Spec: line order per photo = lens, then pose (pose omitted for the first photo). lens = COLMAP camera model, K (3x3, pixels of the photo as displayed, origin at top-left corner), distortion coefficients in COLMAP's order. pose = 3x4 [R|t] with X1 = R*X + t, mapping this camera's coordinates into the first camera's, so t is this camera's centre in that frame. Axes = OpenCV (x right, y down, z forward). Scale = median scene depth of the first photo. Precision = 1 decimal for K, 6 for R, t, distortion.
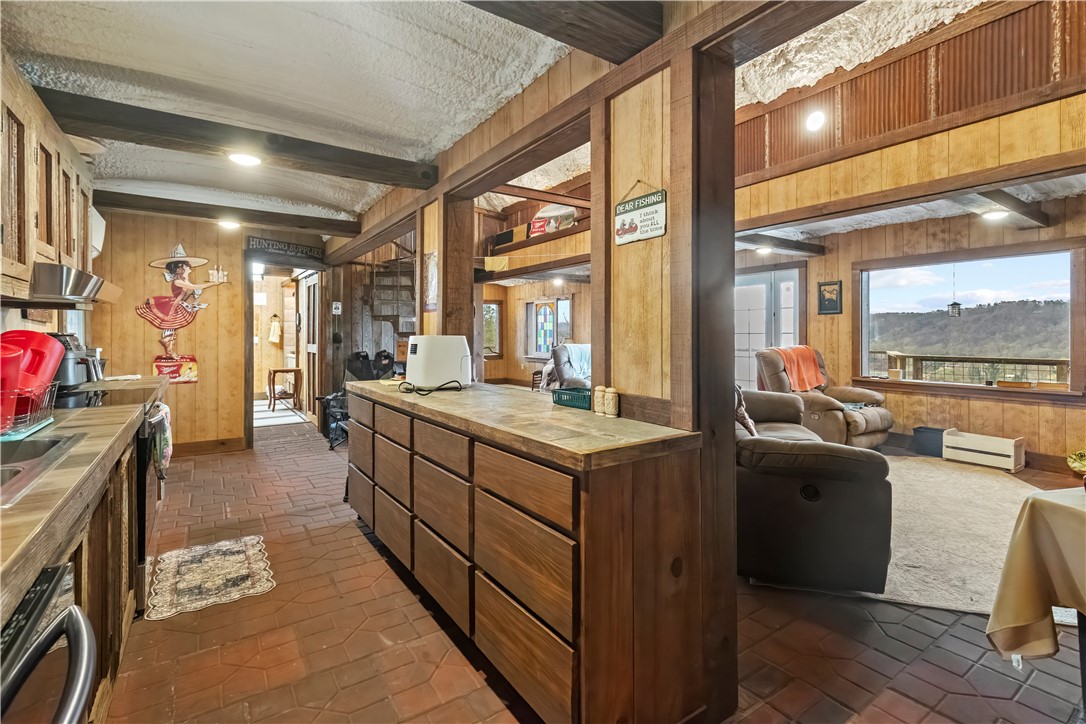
lens RADIAL K [[498.5, 0, 548.4], [0, 498.5, 336.9], [0, 0, 1]] dist [0.002940, 0.000166]
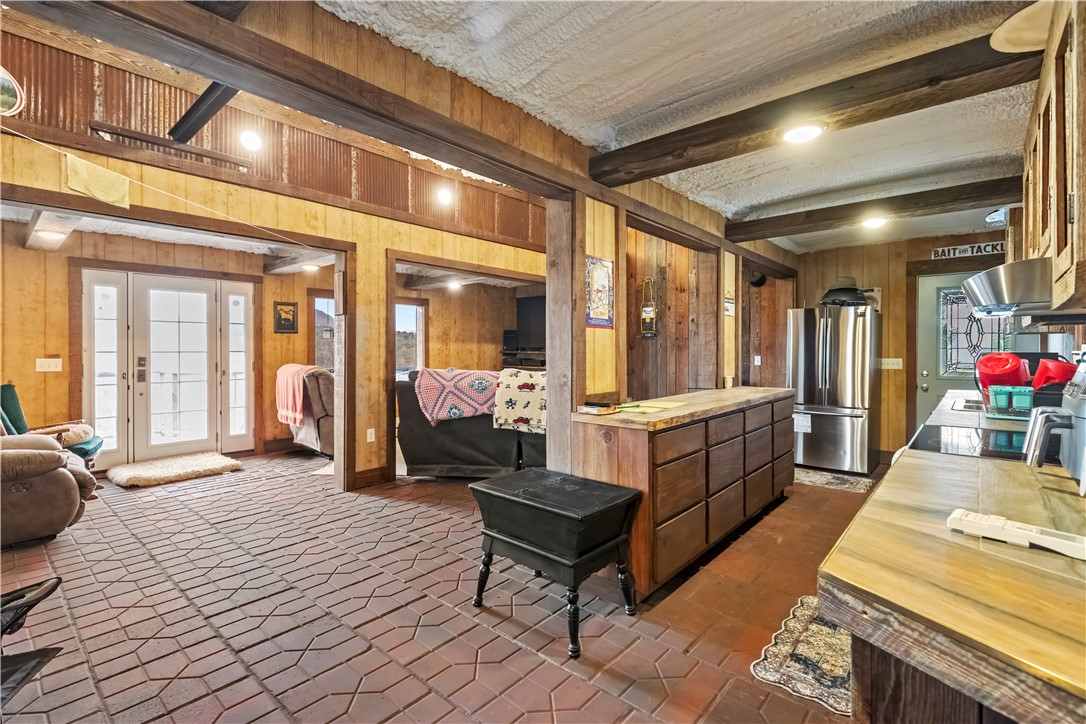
lens RADIAL K [[494.5, 0, 550.4], [0, 494.5, 350.6], [0, 0, 1]] dist [0.001158, 0.000115]
pose [[-0.248771, -0.001038, 0.968562, -0.750962], [0.006060, 0.999978, 0.002628, -0.011064], [-0.968543, 0.006523, -0.248759, 0.934222]]
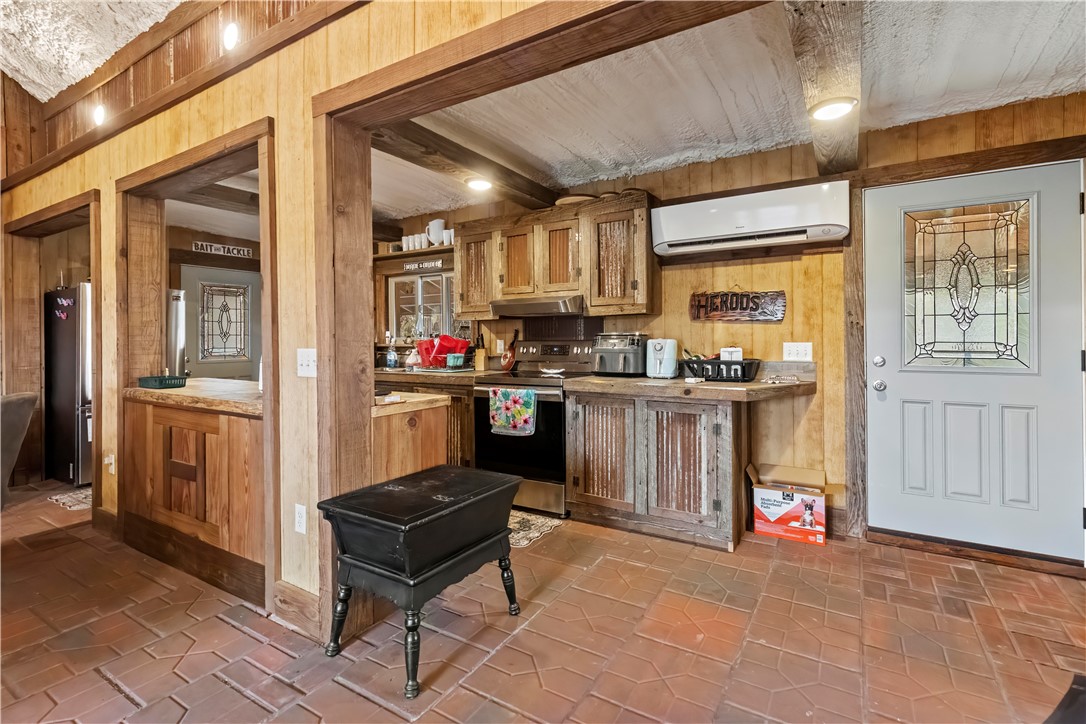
lens RADIAL K [[498.5, 0, 548.4], [0, 498.5, 336.9], [0, 0, 1]] dist [0.002940, 0.000166]
pose [[-0.914234, 0.006601, -0.405133, -0.163973], [0.005483, 0.999977, 0.003921, -0.003476], [0.405150, 0.001363, -0.914249, 1.256450]]
